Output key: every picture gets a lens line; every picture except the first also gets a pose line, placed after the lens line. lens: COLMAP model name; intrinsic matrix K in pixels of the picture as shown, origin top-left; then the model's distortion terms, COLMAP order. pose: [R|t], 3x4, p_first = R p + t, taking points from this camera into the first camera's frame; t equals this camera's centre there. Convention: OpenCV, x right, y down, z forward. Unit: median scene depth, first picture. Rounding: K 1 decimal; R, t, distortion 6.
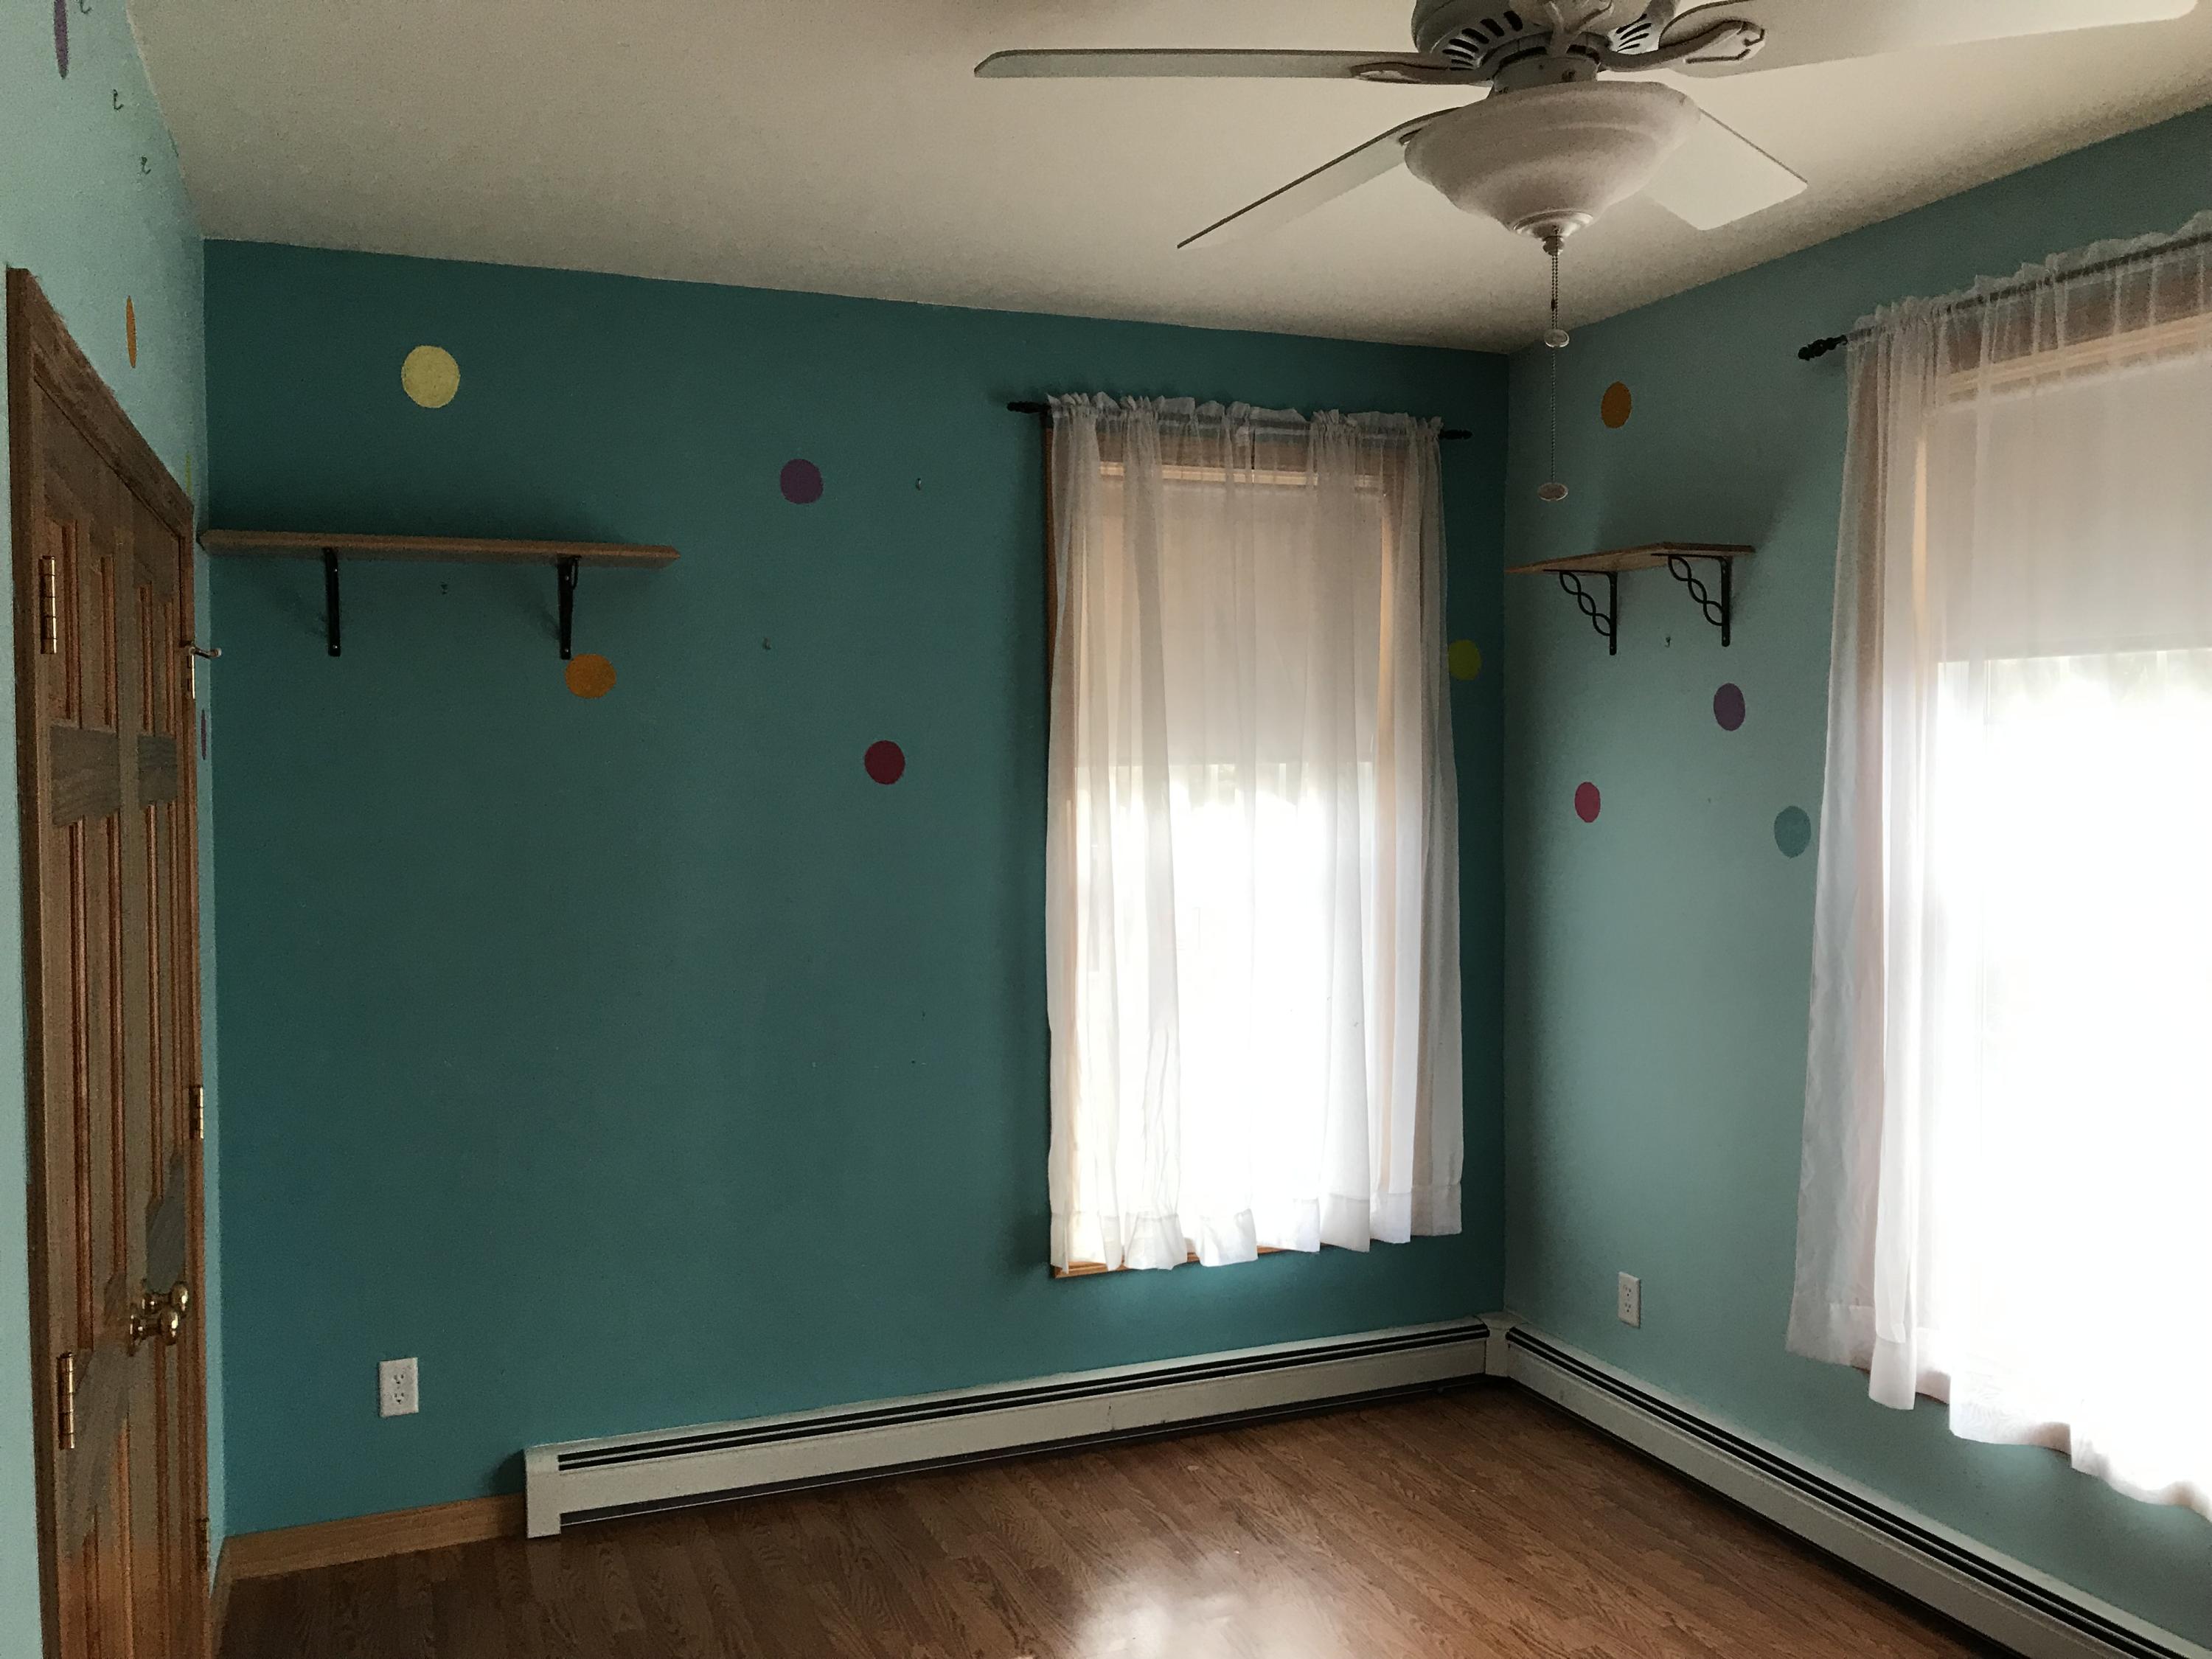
lens RADIAL K [[1815.3, 0, 1097.1], [0, 1815.3, 815.7], [0, 0, 1]] dist [0.048277, -0.073872]
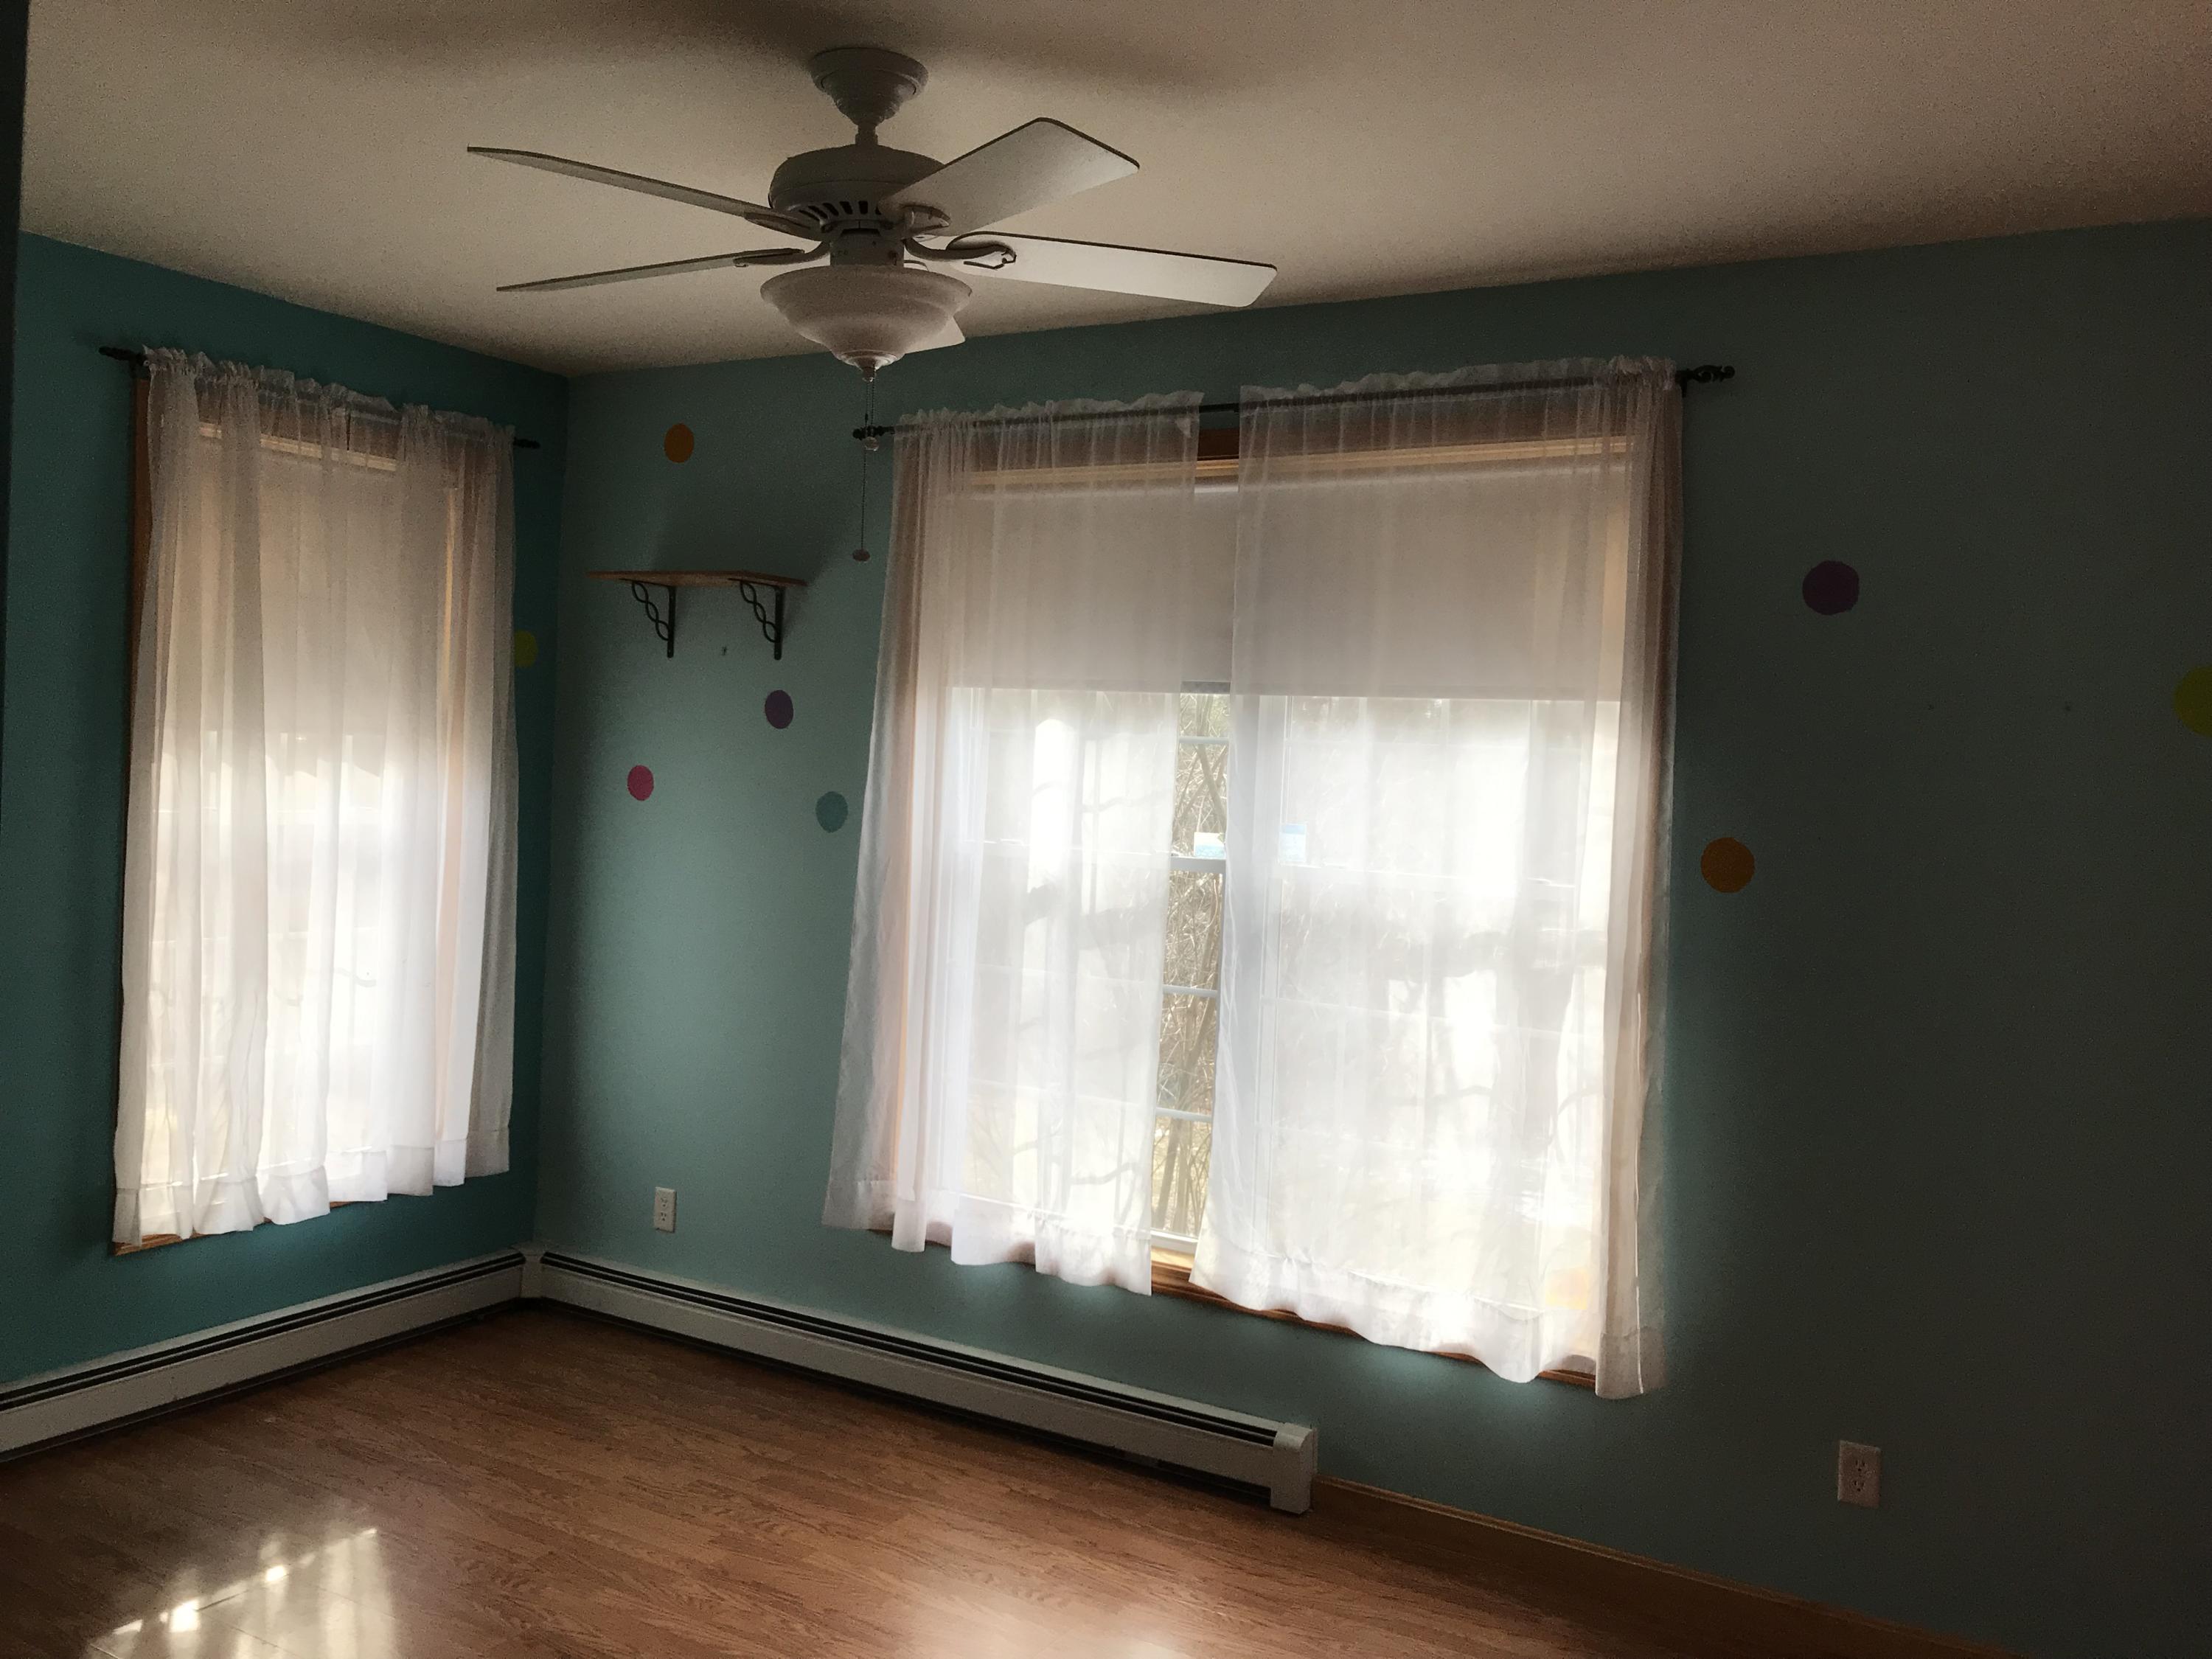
lens RADIAL K [[1815.3, 0, 1090.9], [0, 1815.3, 816.8], [0, 0, 1]] dist [0.048277, -0.073872]
pose [[0.789431, 0.021837, 0.613450, -0.220385], [-0.028568, 0.999591, 0.001180, 0.004765], [-0.613174, -0.018457, 0.789732, -0.085992]]
